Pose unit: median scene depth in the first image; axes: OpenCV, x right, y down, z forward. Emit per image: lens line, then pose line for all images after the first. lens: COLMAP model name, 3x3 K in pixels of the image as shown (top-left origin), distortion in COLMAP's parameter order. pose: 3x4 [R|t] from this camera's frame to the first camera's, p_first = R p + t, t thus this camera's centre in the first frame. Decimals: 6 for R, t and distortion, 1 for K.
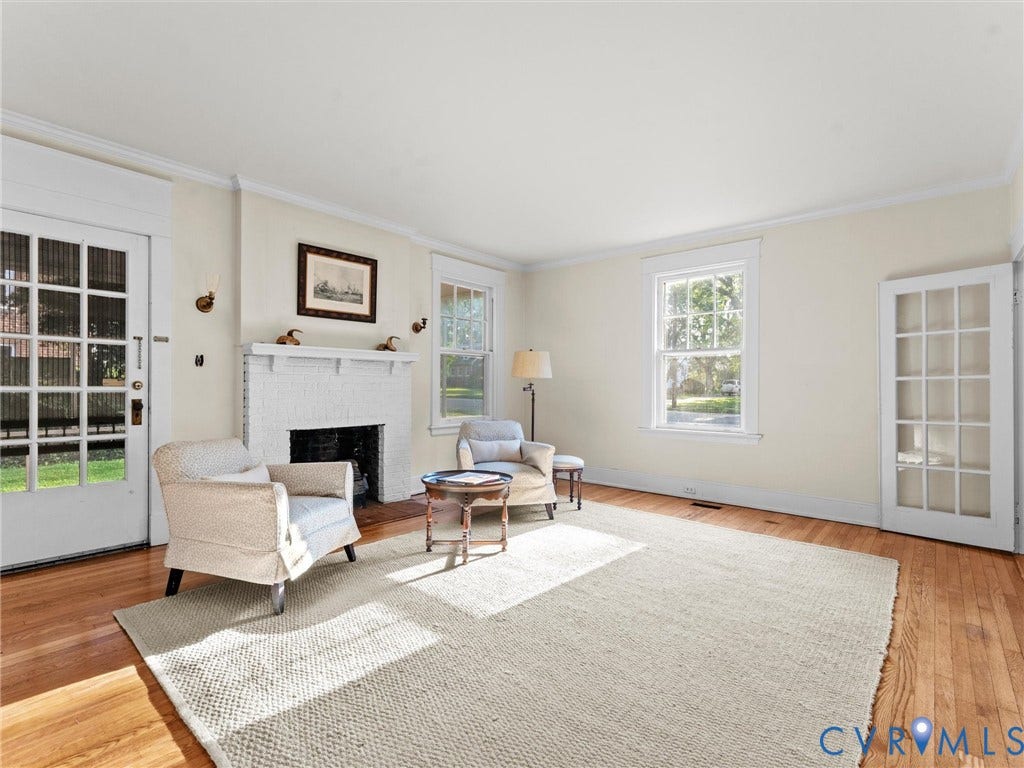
lens RADIAL K [[494.7, 0, 512.0], [0, 494.7, 384.0], [0, 0, 1]] dist [0.003003, -0.000101]
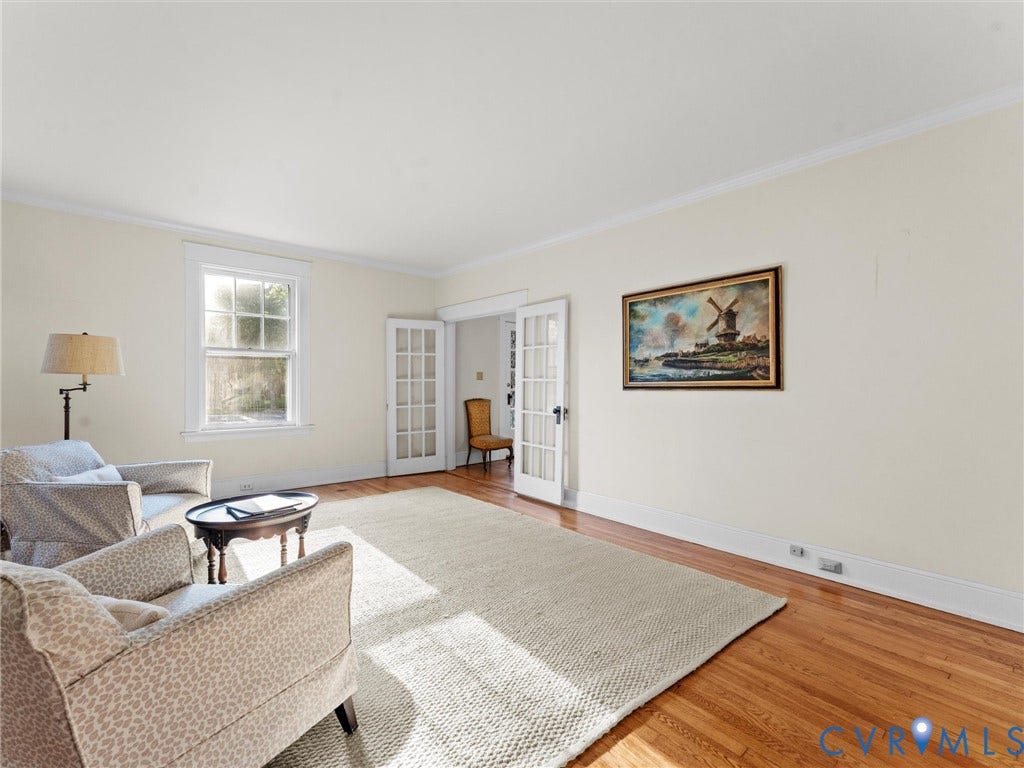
lens RADIAL K [[458.7, 0, 510.6], [0, 458.7, 380.1], [0, 0, 1]] dist [0.001224, 0.000025]
pose [[0.142296, 0.004509, 0.989814, -0.616797], [-0.007337, 0.999967, -0.003501, -0.008755], [-0.989797, -0.006764, 0.142325, 0.405225]]
